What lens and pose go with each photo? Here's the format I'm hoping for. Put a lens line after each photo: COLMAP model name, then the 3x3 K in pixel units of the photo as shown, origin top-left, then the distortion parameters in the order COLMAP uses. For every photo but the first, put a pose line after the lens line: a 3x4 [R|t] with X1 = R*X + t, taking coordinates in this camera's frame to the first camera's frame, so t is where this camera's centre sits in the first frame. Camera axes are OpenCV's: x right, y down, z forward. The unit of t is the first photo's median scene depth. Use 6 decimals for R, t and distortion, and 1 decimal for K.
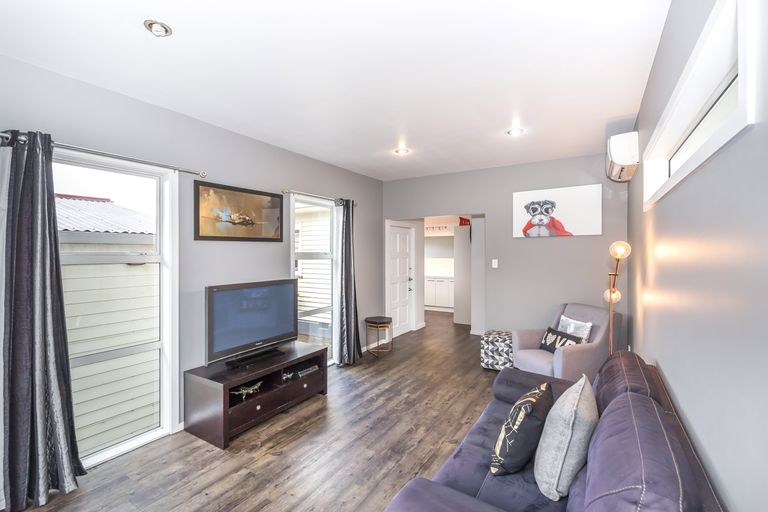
lens RADIAL K [[346.5, 0, 359.7], [0, 346.5, 252.8], [0, 0, 1]] dist [-0.001494, -0.000603]
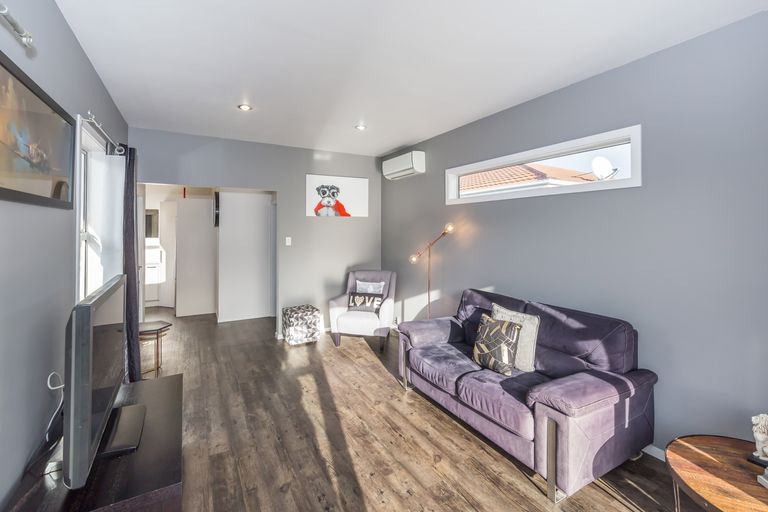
lens RADIAL K [[354.4, 0, 401.0], [0, 354.4, 225.8], [0, 0, 1]] dist [-0.000854, -0.000178]
pose [[0.416730, 0.012010, 0.908951, -0.589997], [0.002396, 0.999895, -0.014310, 0.003220], [-0.909027, 0.008142, 0.416658, 0.377527]]
